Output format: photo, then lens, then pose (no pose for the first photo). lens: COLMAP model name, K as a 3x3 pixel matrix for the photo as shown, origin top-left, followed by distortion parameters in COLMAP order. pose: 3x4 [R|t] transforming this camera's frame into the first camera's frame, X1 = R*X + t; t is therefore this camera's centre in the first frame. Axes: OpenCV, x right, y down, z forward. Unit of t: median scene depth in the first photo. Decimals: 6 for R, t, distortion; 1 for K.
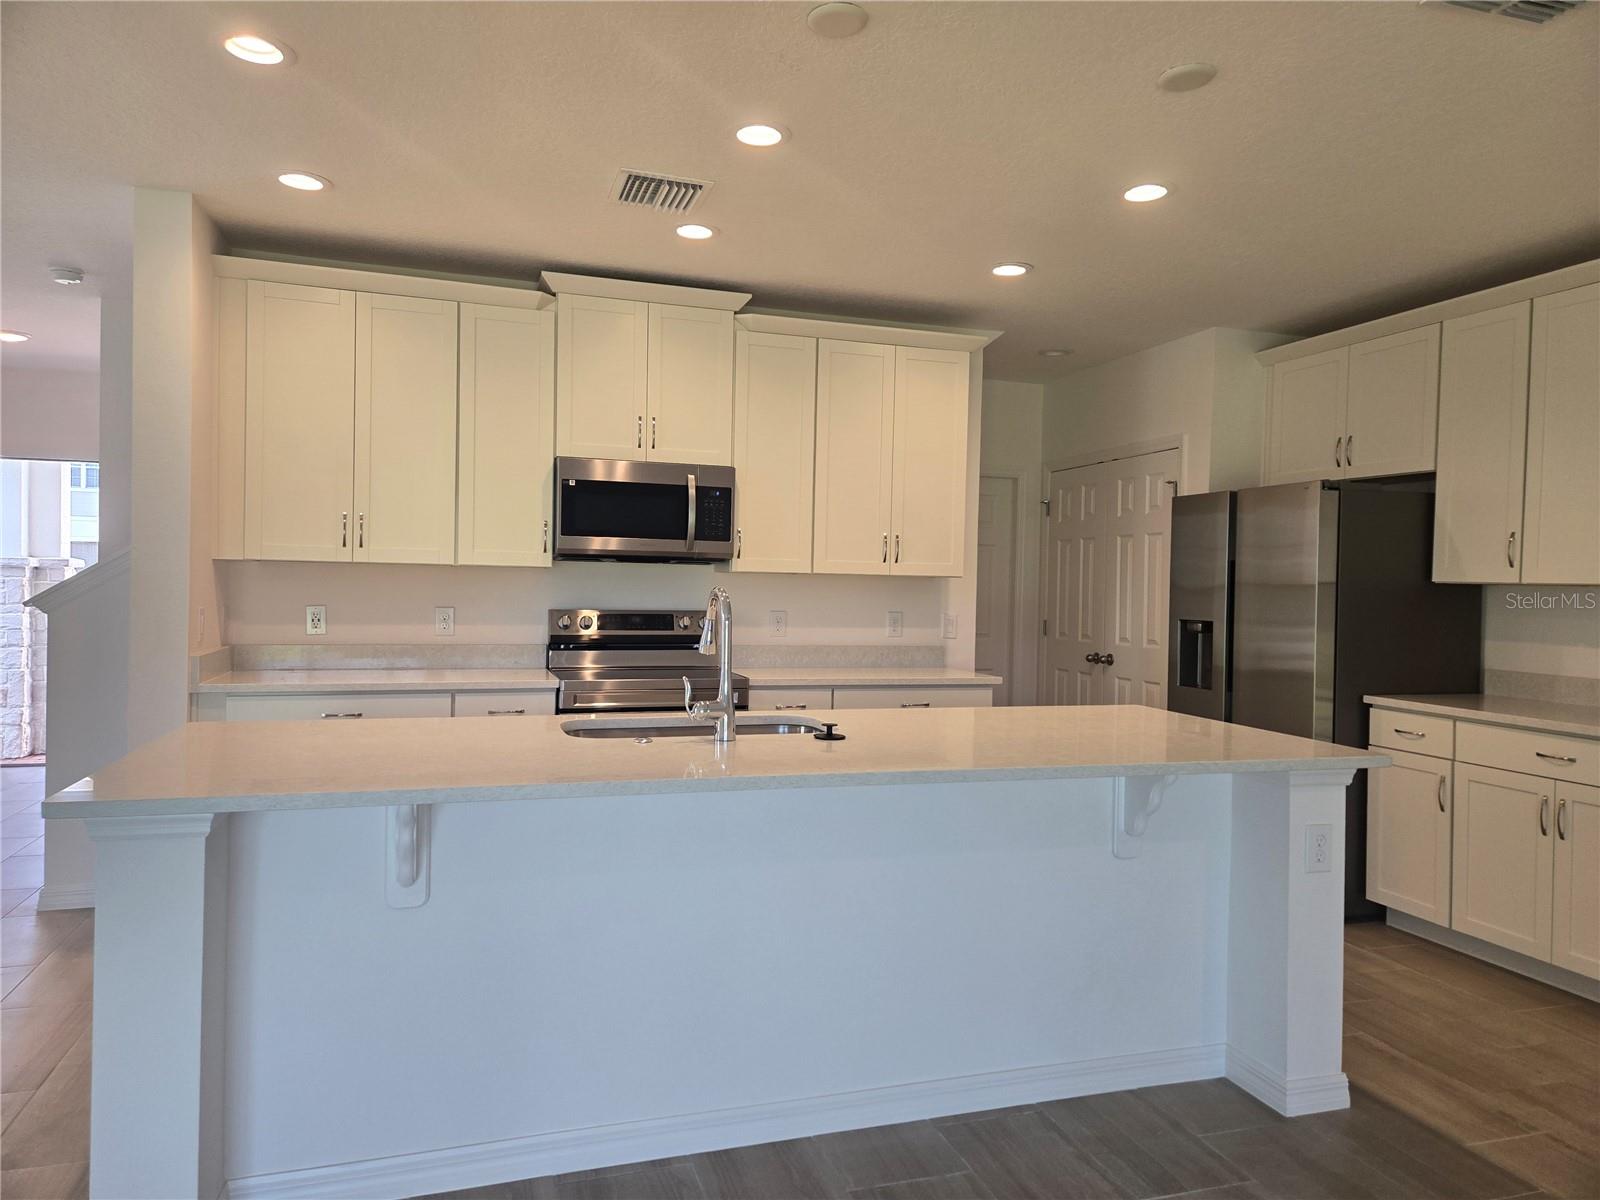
lens RADIAL K [[1071.6, 0, 800.0], [0, 1071.6, 600.0], [0, 0, 1]] dist [0.047752, -0.006136]
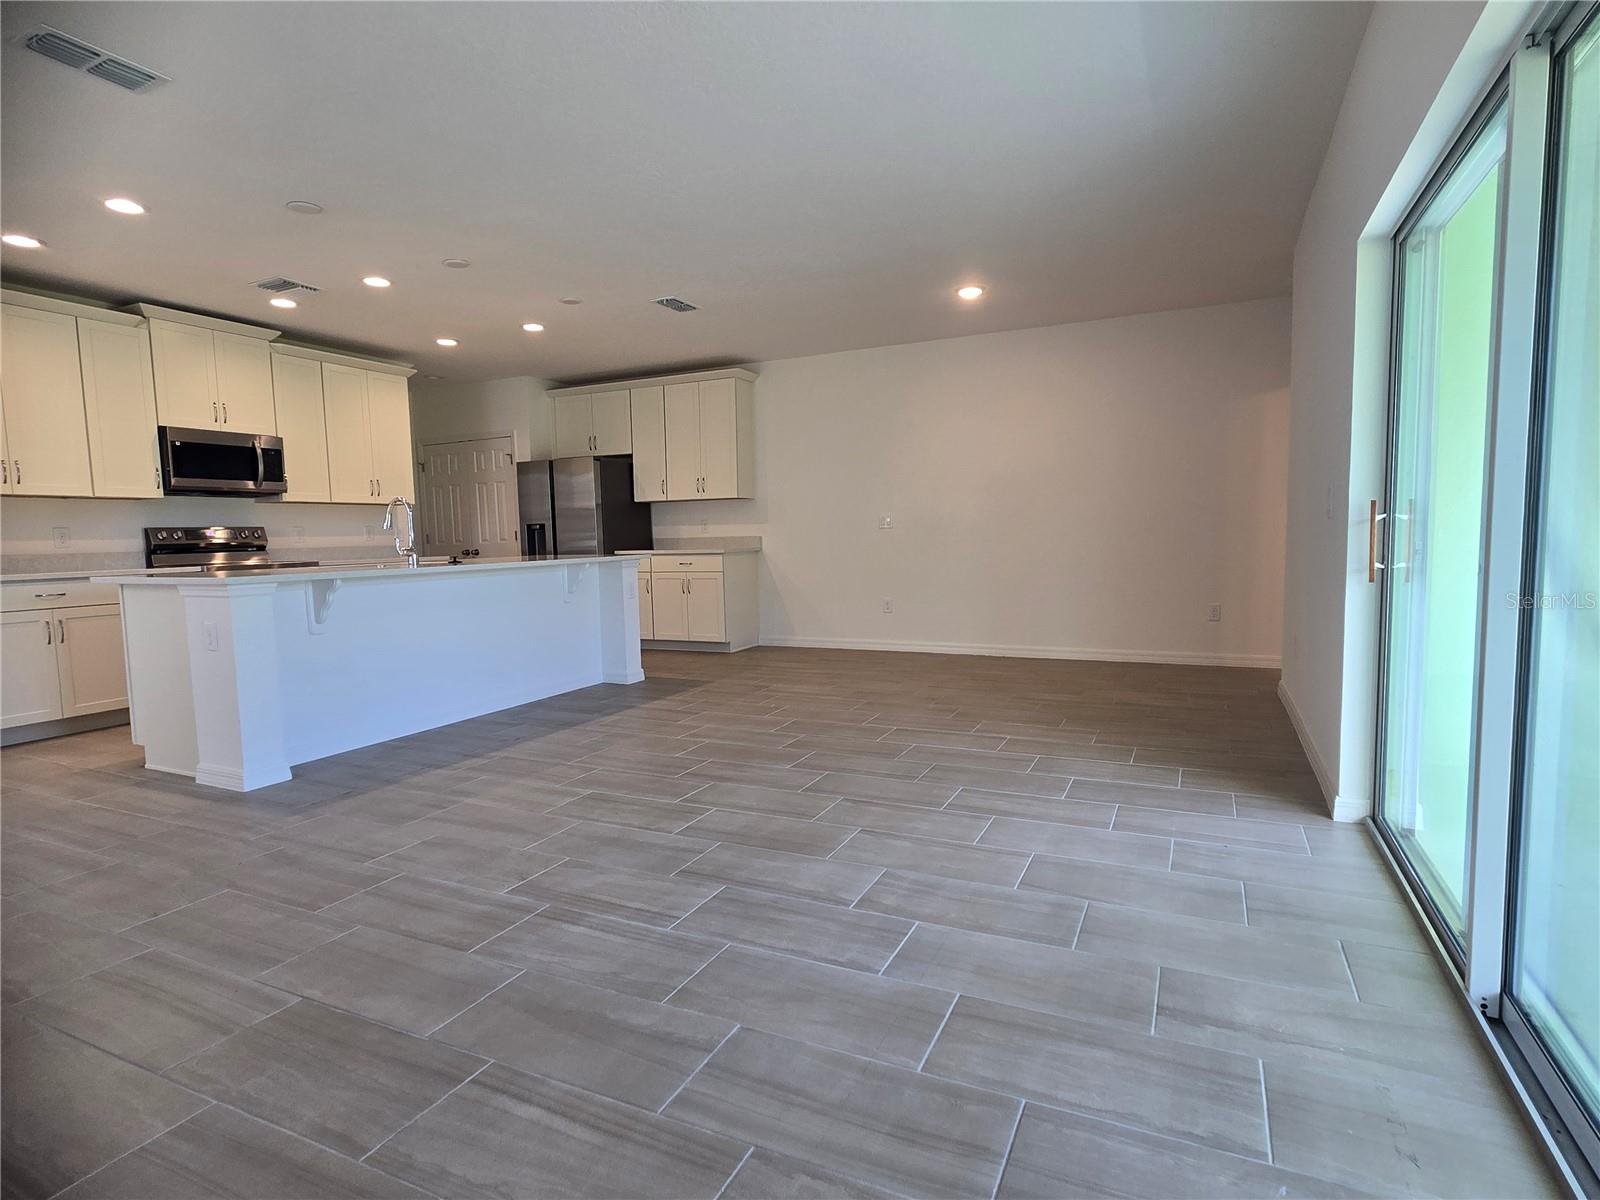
lens RADIAL K [[837.9, 0, 801.8], [0, 837.9, 606.2], [0, 0, 1]] dist [-0.002452, 0.001227]
pose [[0.686228, -0.100116, 0.720463, -0.479012], [0.049921, 0.994629, 0.090665, 0.060157], [-0.725671, -0.026251, 0.687541, -0.491497]]
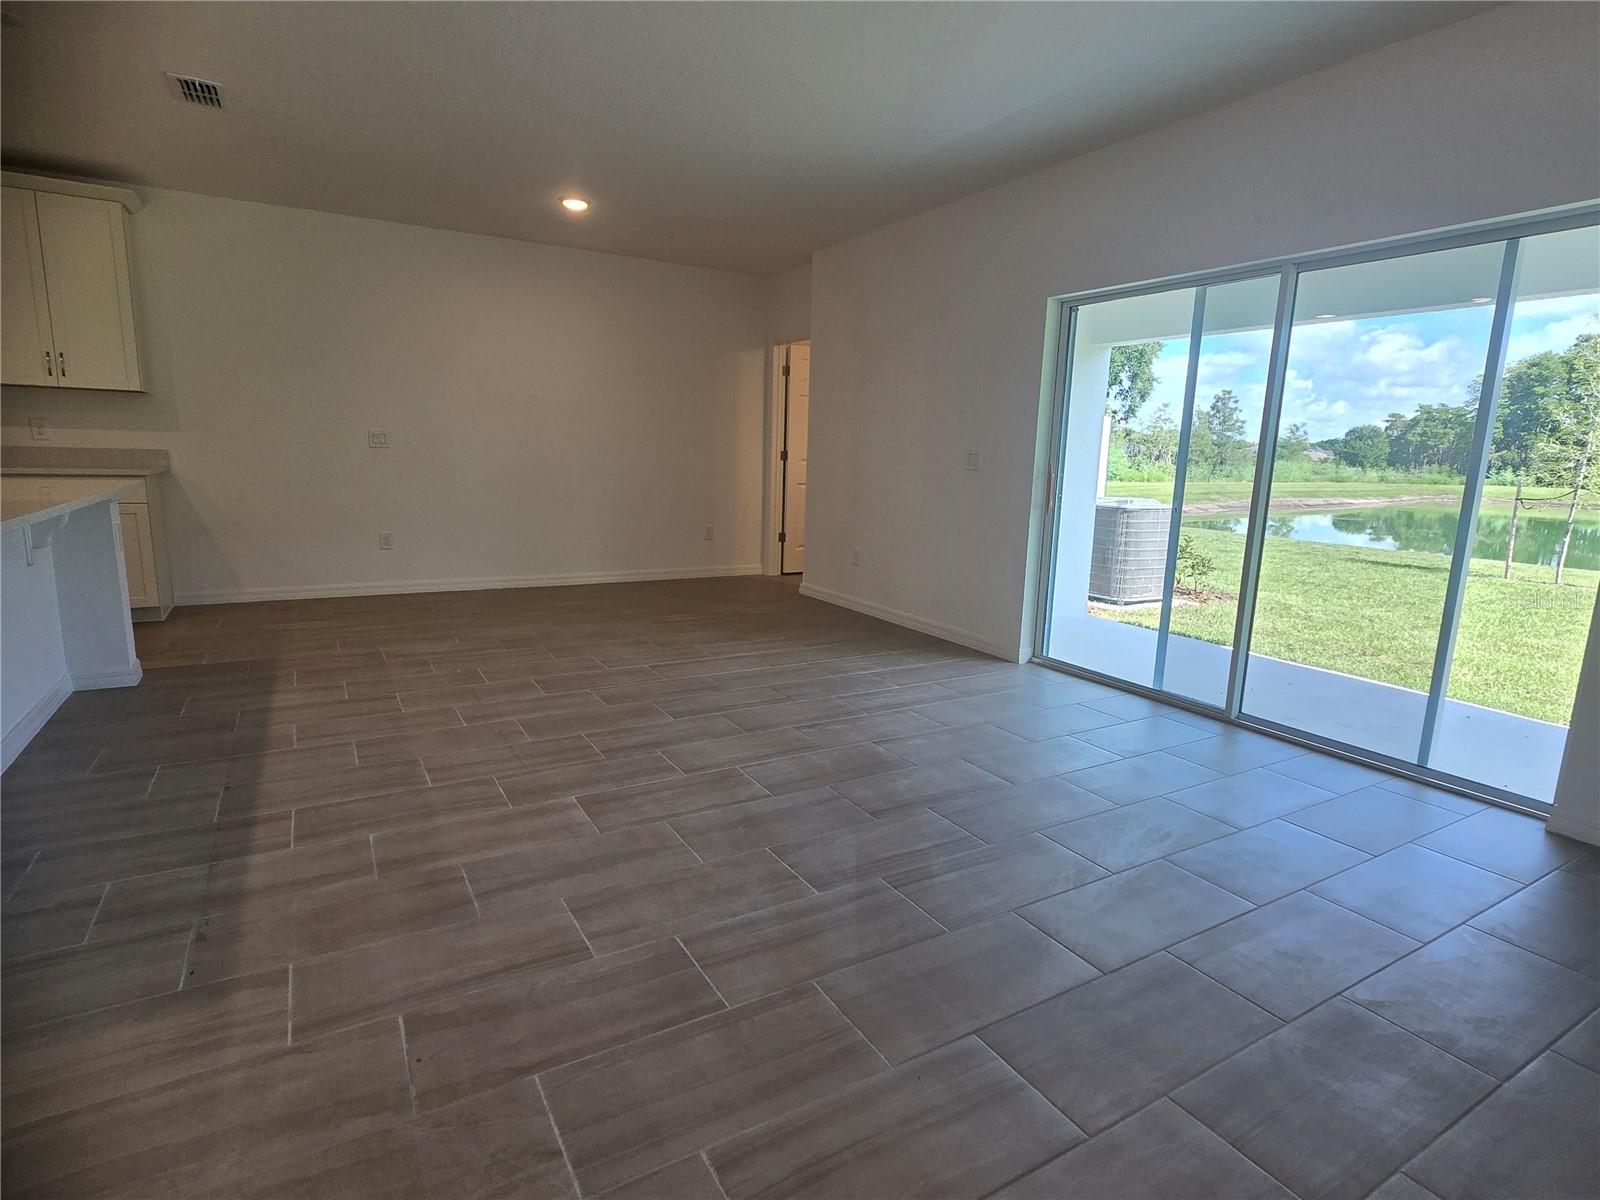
lens RADIAL K [[837.9, 0, 801.8], [0, 837.9, 606.2], [0, 0, 1]] dist [-0.002452, 0.001227]
pose [[-0.214994, -0.210151, 0.953737, -0.667913], [-0.017219, 0.977238, 0.211448, 0.018539], [-0.976464, 0.029038, -0.213718, 0.129599]]
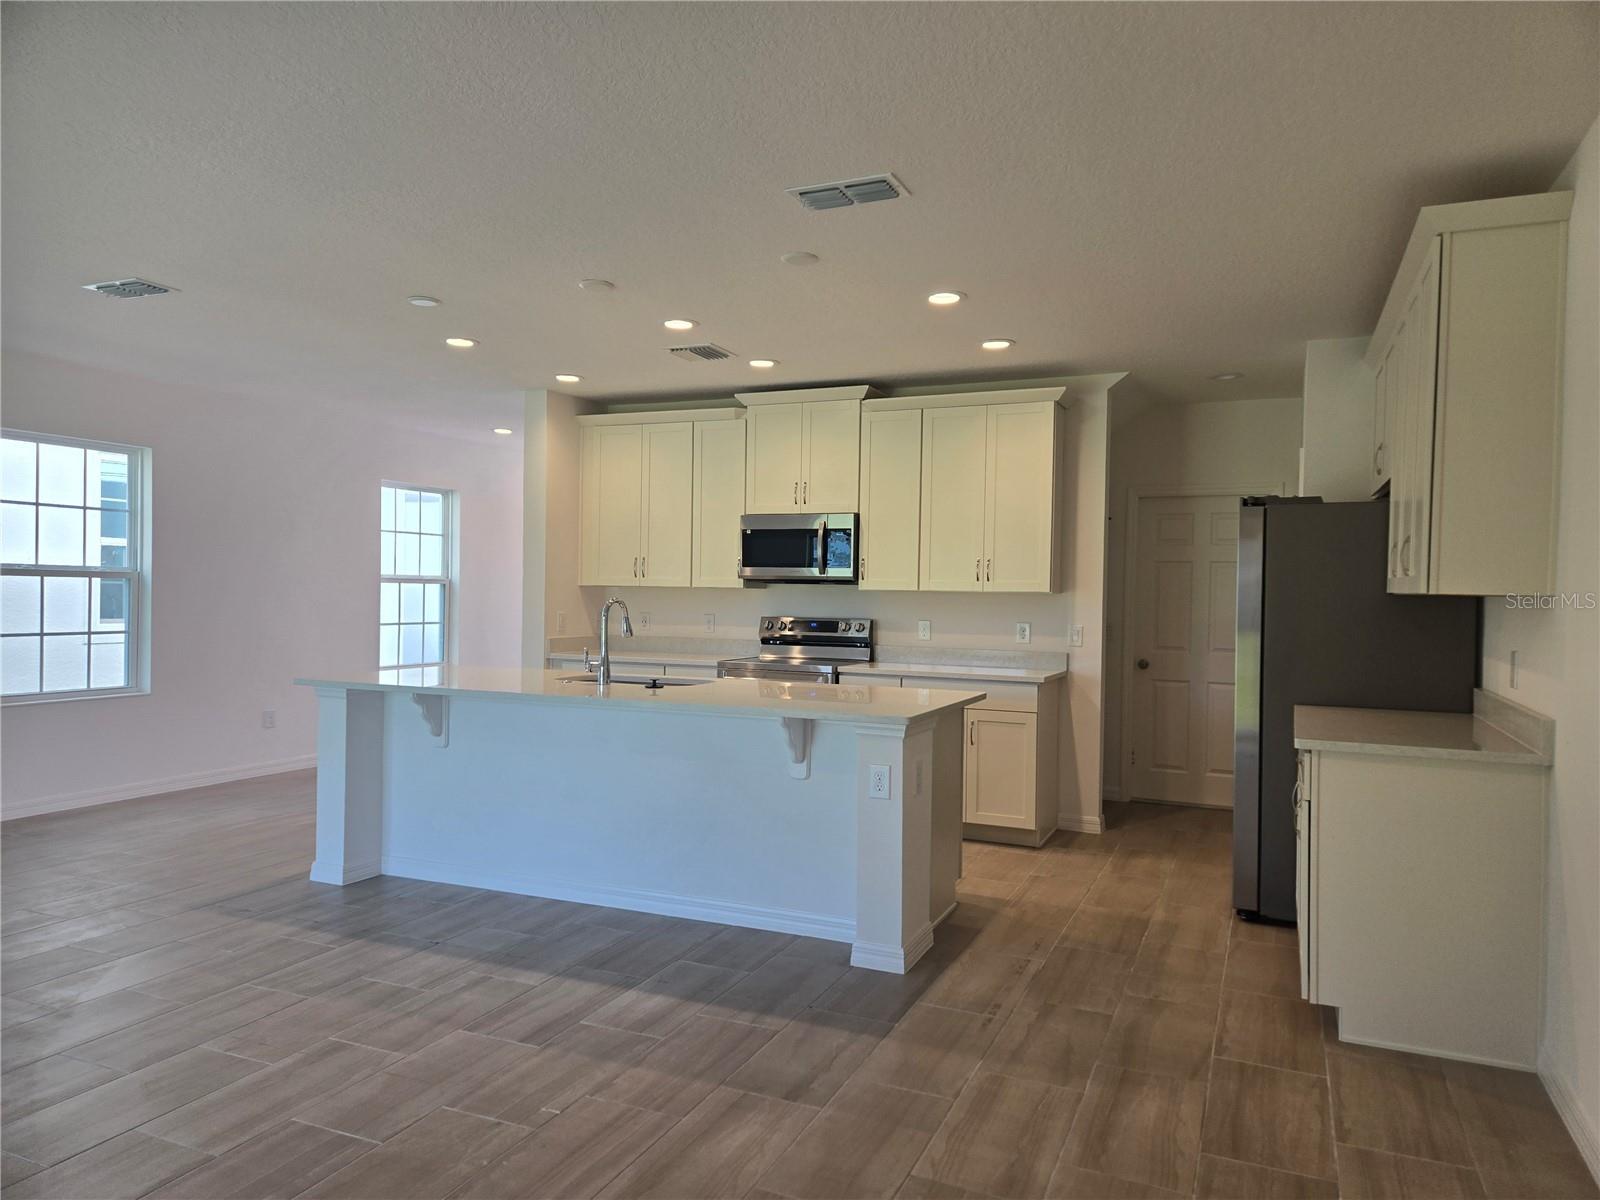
lens RADIAL K [[1071.6, 0, 800.0], [0, 1071.6, 600.0], [0, 0, 1]] dist [0.047752, -0.006136]
pose [[0.750068, -0.004276, -0.661347, 0.809733], [-0.010359, 0.999780, -0.018212, 0.012384], [0.661280, 0.020511, 0.749859, -0.069613]]
